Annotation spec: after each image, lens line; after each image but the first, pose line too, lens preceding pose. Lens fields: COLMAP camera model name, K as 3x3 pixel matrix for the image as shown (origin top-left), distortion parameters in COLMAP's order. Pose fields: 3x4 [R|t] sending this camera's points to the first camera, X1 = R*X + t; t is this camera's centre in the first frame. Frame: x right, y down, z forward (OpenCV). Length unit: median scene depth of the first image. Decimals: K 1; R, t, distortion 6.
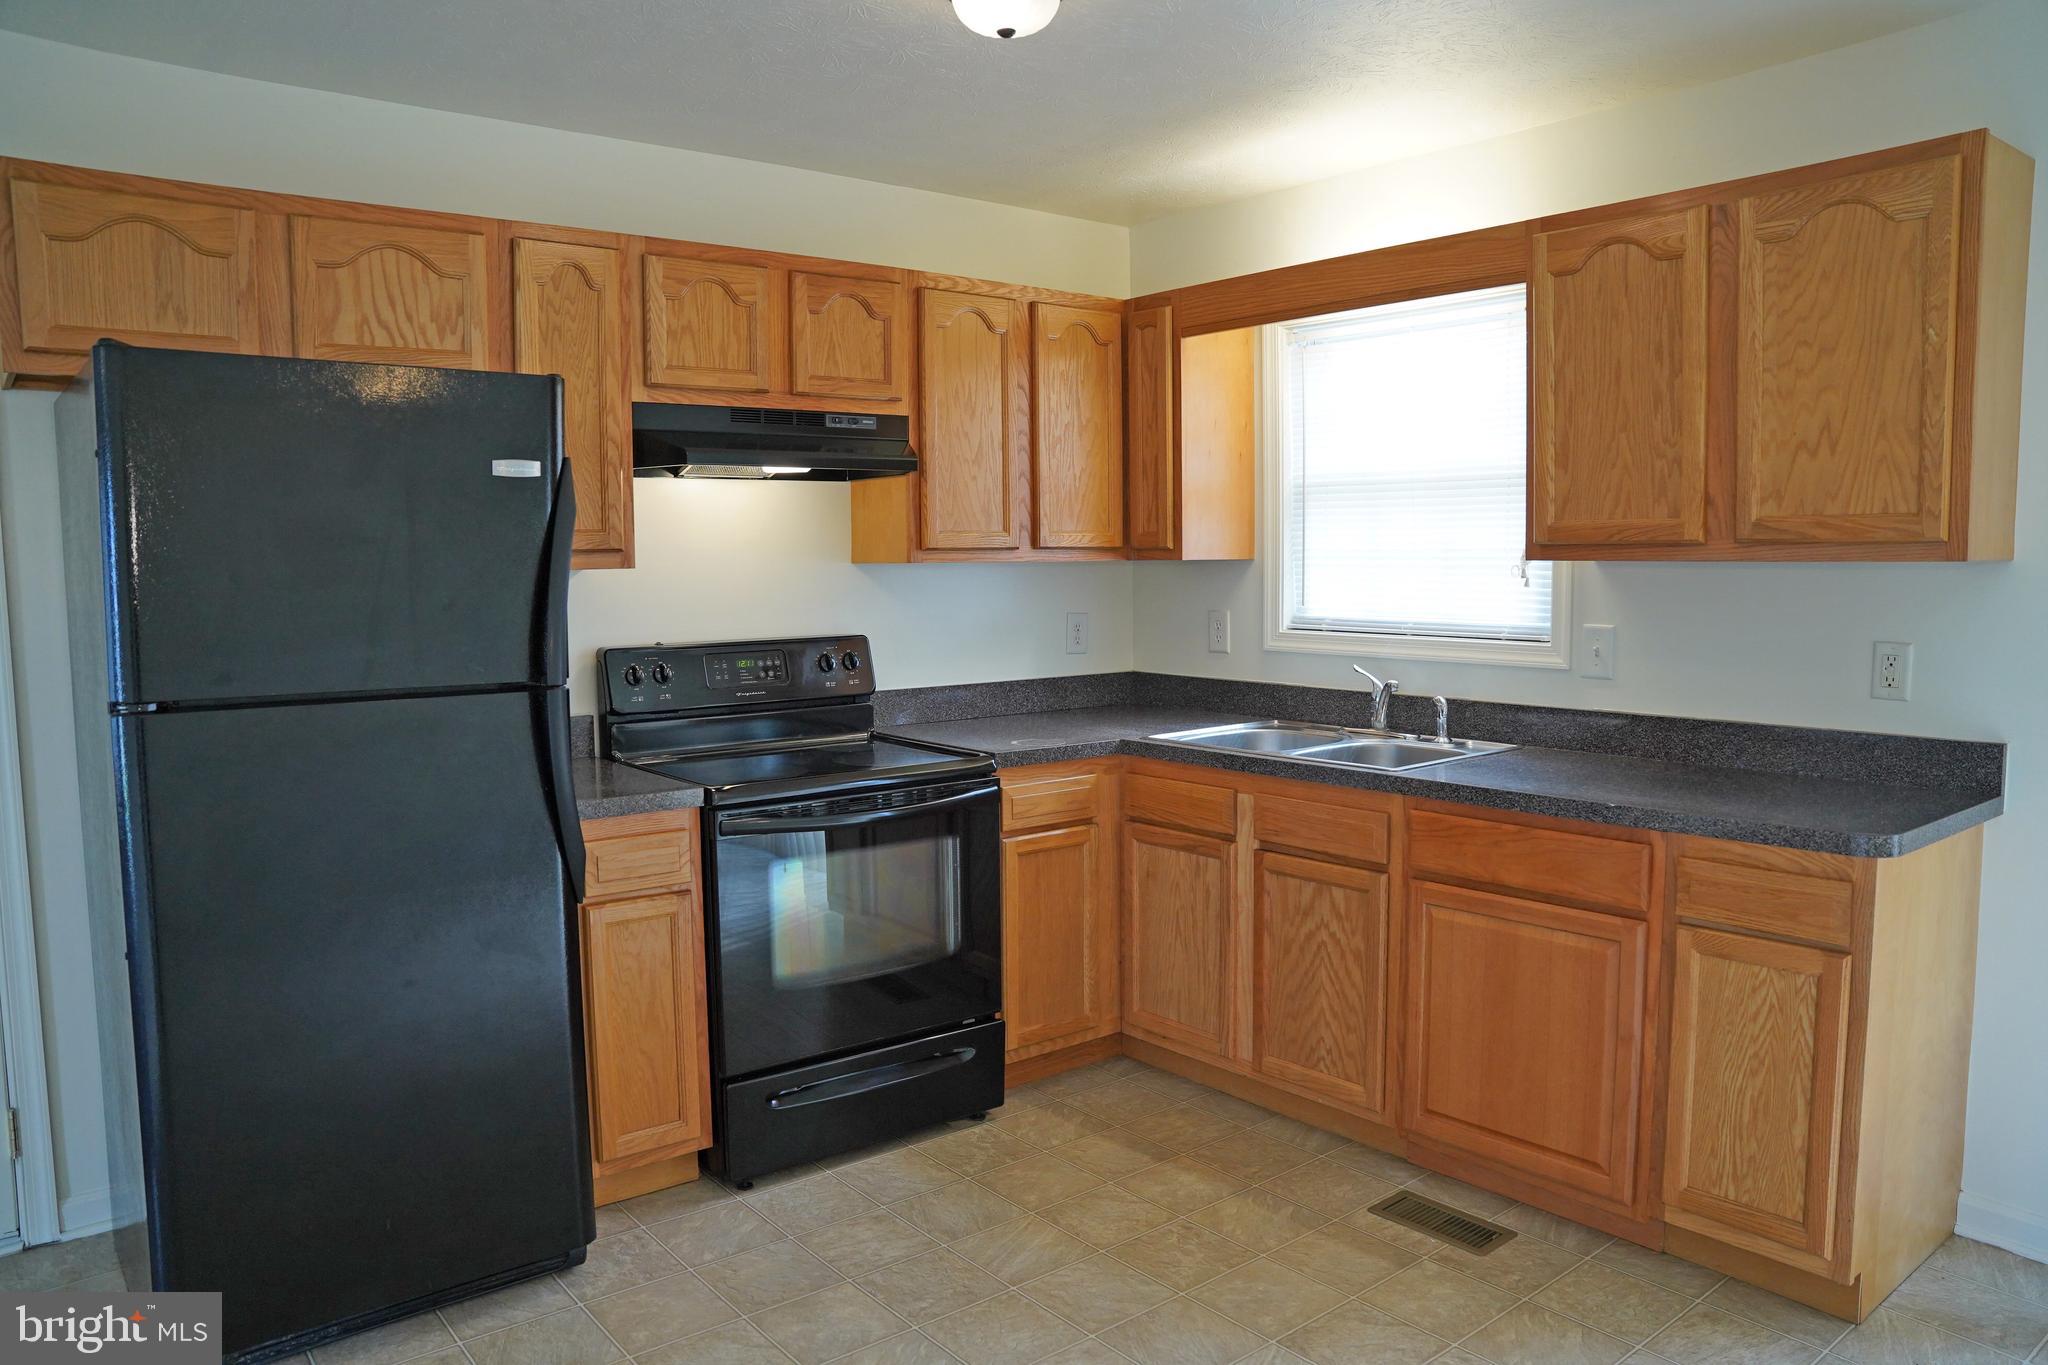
lens RADIAL K [[1435.2, 0, 1024.0], [0, 1435.2, 682.5], [0, 0, 1]] dist [-0.172553, 0.134105]
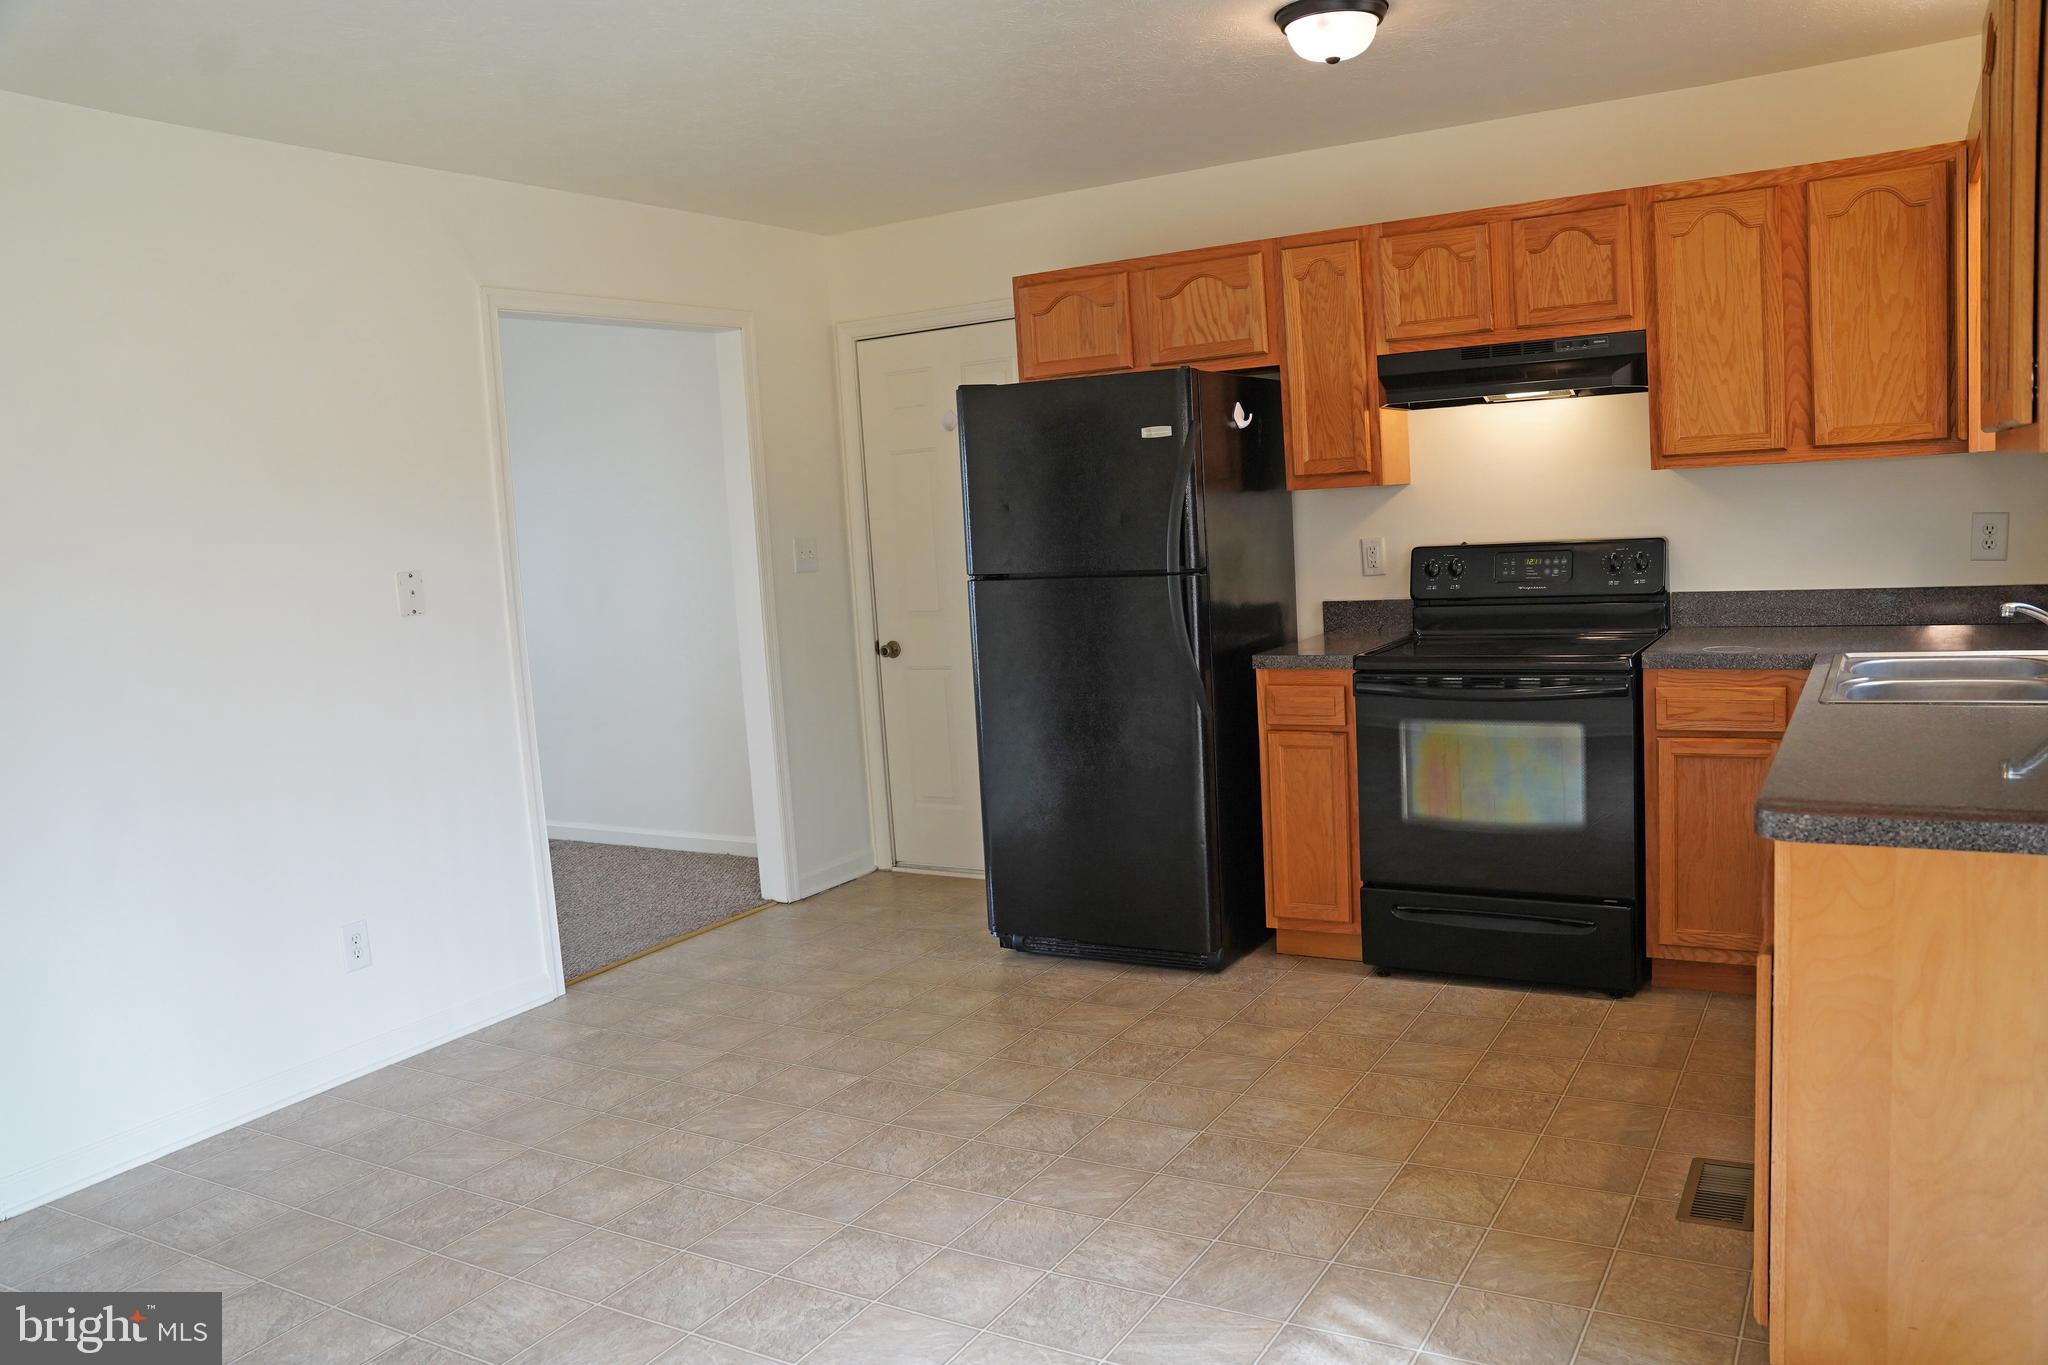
lens RADIAL K [[1548.8, 0, 1024.0], [0, 1548.8, 682.5], [0, 0, 1]] dist [-0.116867, 0.078381]
pose [[0.349120, 0.095173, -0.932232, 0.944009], [-0.022696, 0.995396, 0.093122, -0.025203], [0.936803, -0.011353, 0.349673, 0.205827]]
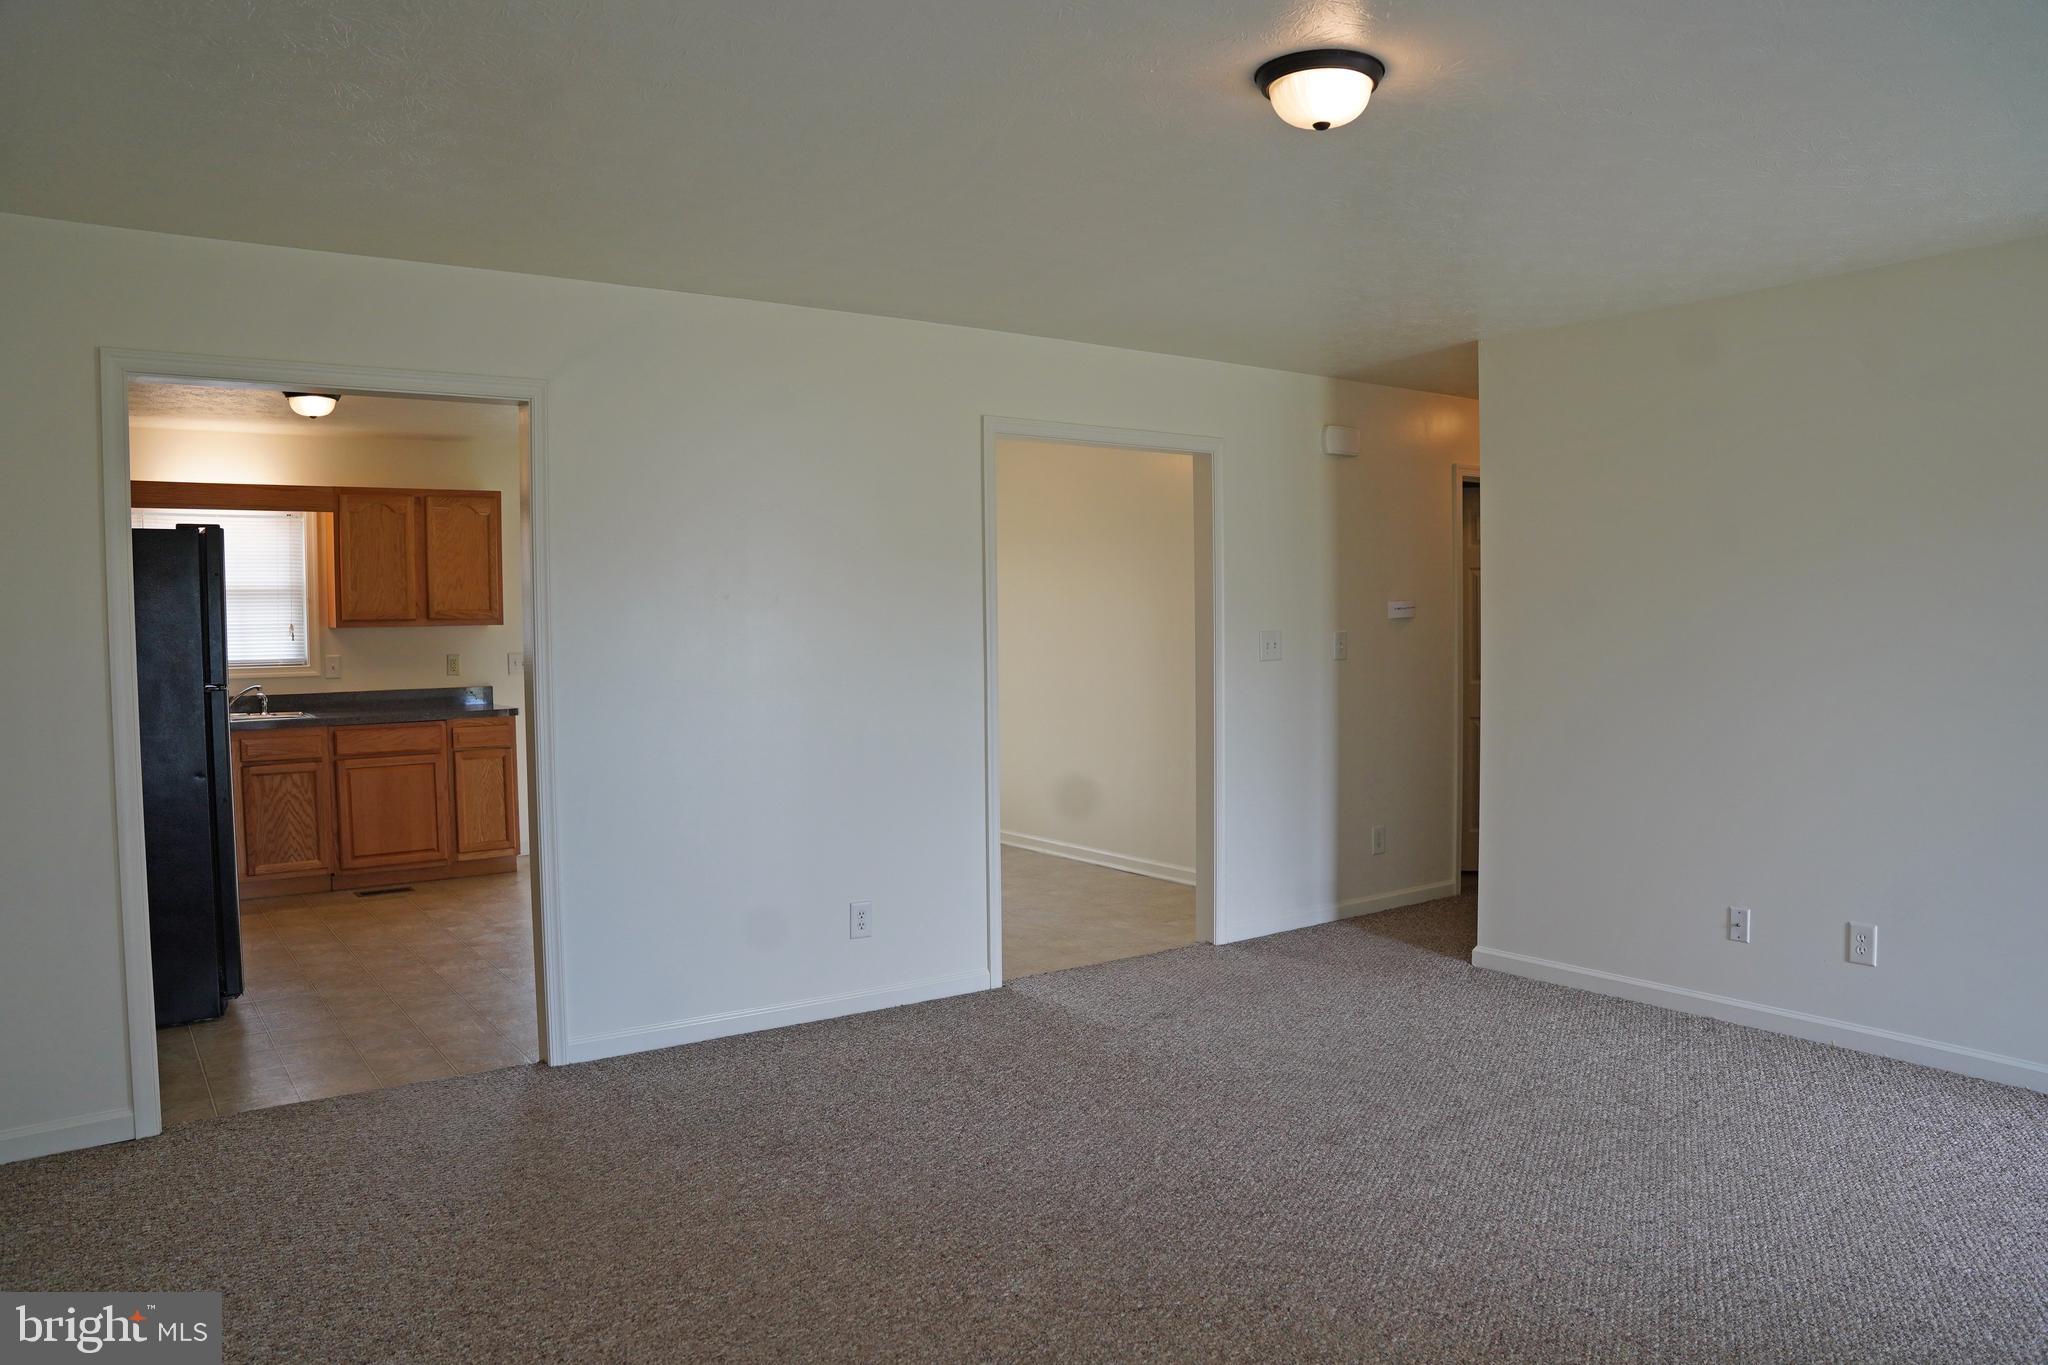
lens RADIAL K [[1435.2, 0, 1024.0], [0, 1435.2, 682.5], [0, 0, 1]] dist [-0.172553, 0.134105]
pose [[0.052718, -0.038413, 0.997870, -1.923502], [0.098471, 0.994590, 0.033084, 0.042820], [-0.993743, 0.096518, 0.056215, -0.287983]]
